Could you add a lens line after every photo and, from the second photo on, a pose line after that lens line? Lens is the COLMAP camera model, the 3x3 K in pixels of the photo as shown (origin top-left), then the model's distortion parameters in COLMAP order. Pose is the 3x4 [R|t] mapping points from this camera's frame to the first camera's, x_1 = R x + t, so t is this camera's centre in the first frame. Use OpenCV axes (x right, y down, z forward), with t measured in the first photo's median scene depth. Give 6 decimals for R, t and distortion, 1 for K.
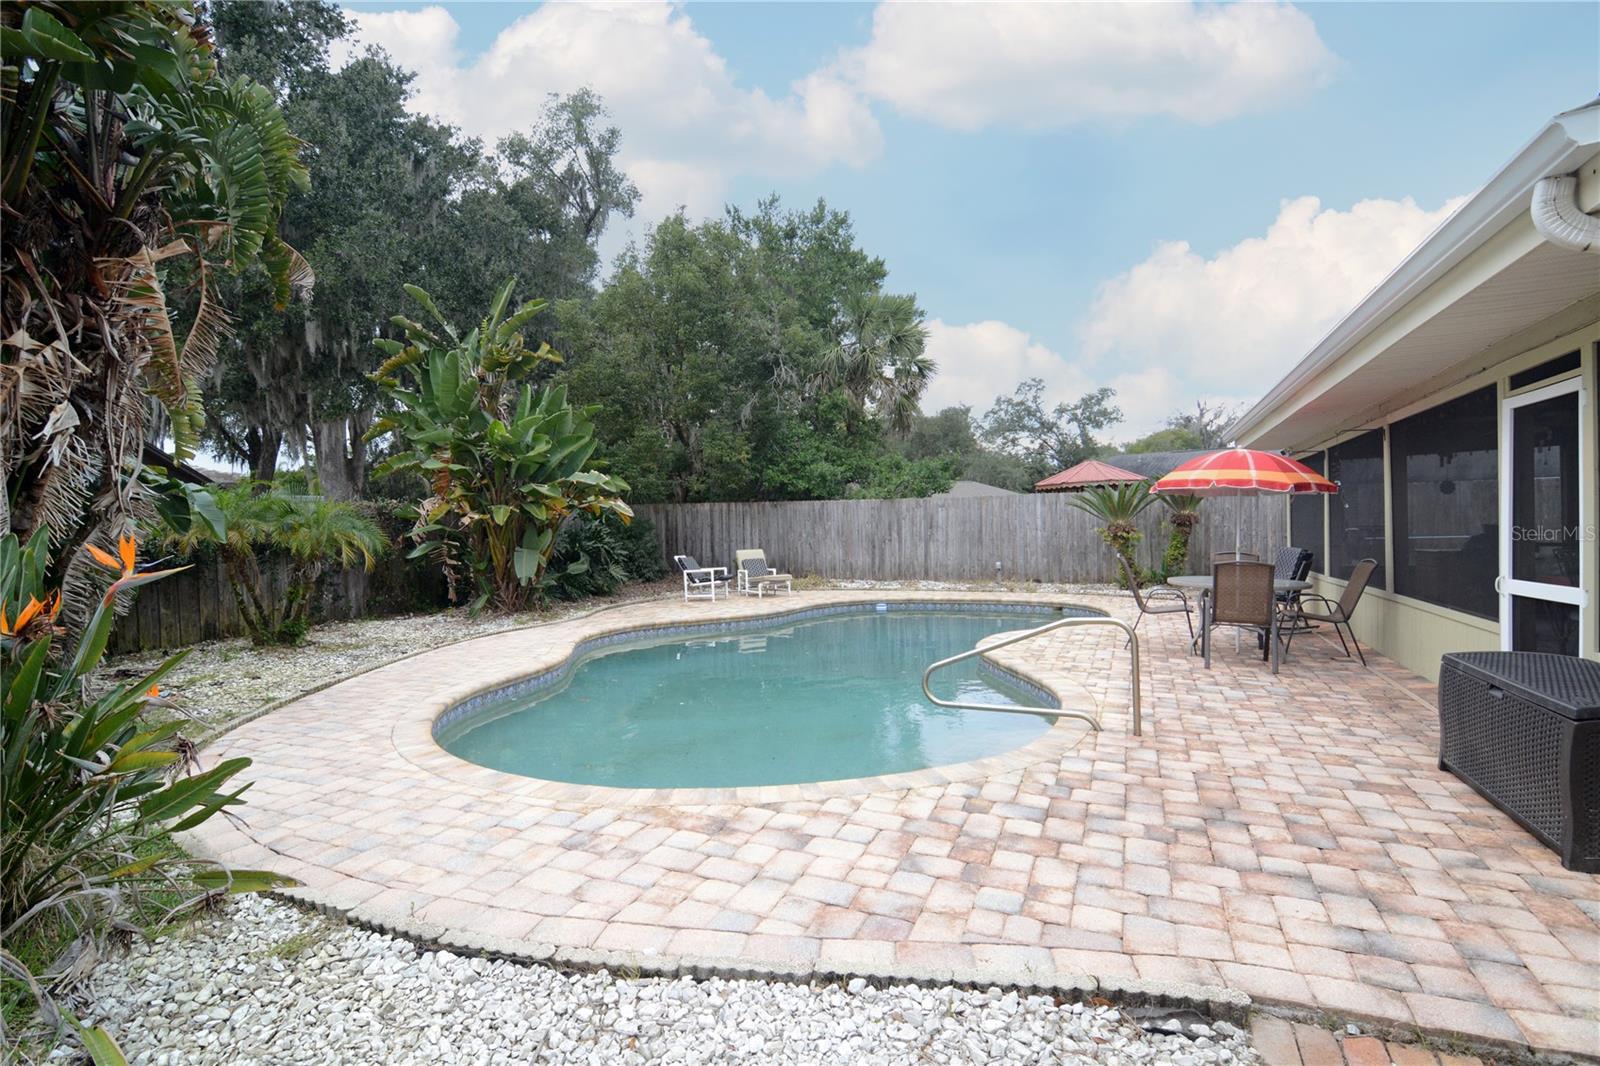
lens RADIAL K [[797.4, 0, 800.0], [0, 797.4, 533.0], [0, 0, 1]] dist [0.001920, -0.012992]
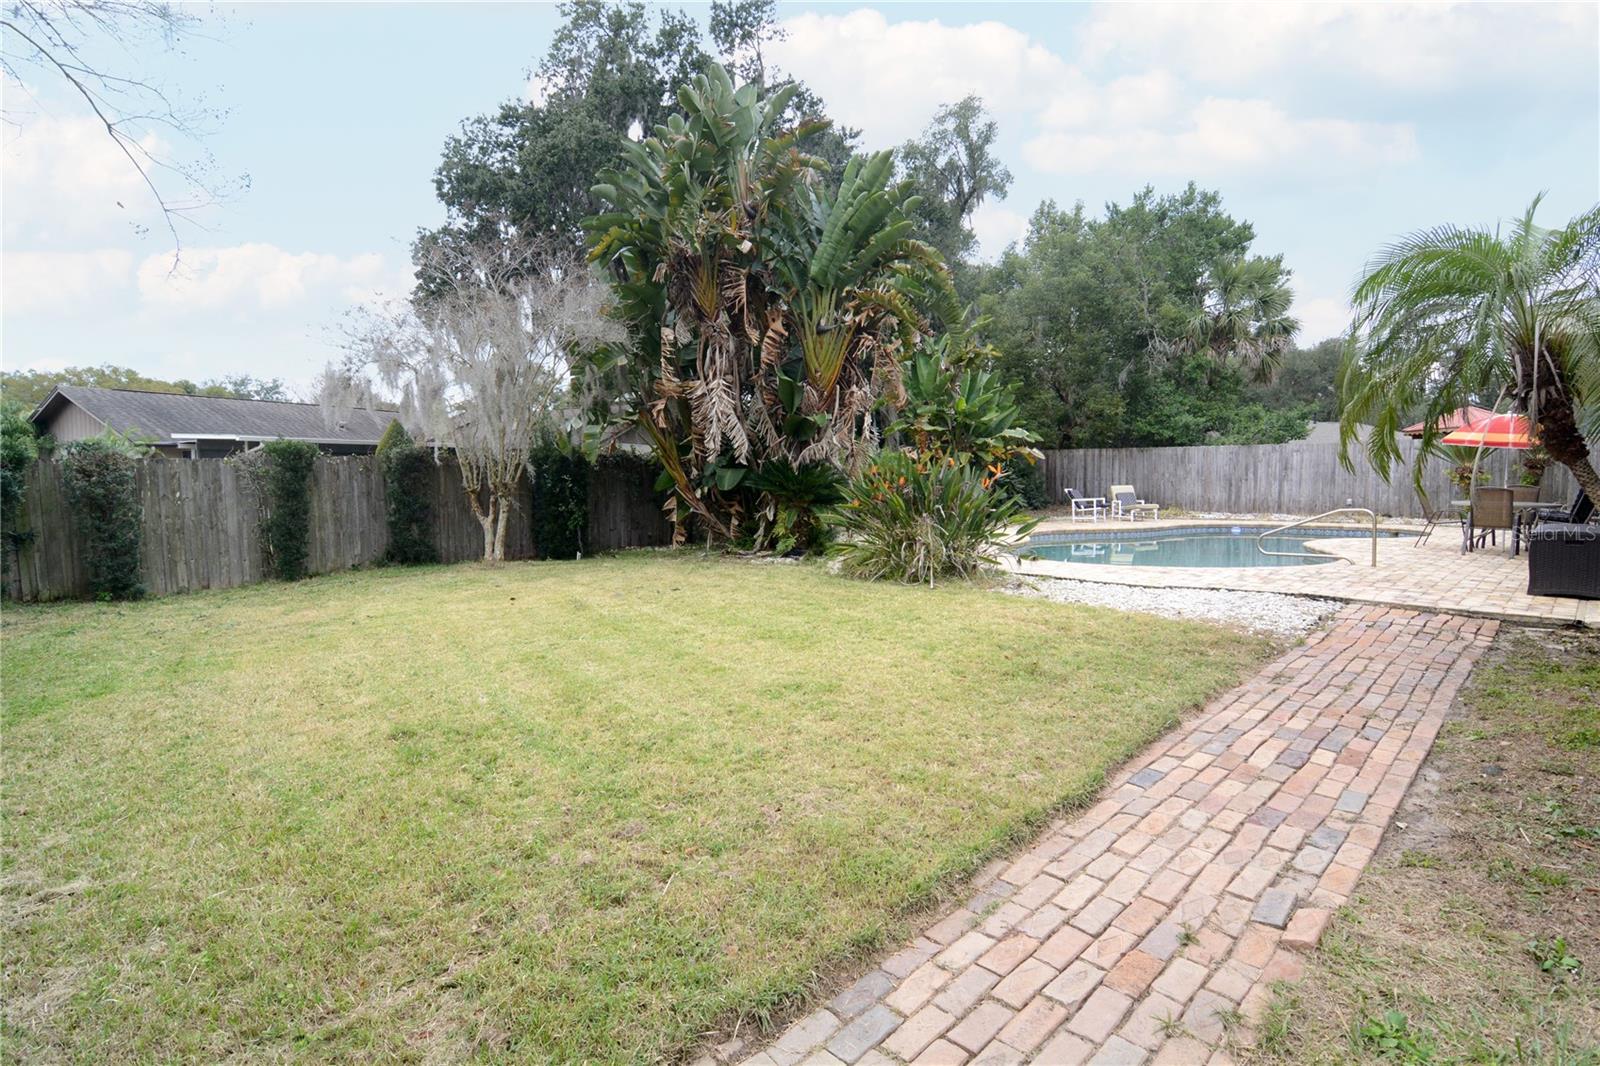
lens RADIAL K [[797.4, 0, 800.0], [0, 797.4, 533.0], [0, 0, 1]] dist [0.001920, -0.012992]
pose [[0.921557, 0.035109, -0.386653, -0.035734], [-0.008198, 0.997440, 0.071030, 0.008676], [0.388157, -0.062288, 0.919486, -0.334480]]
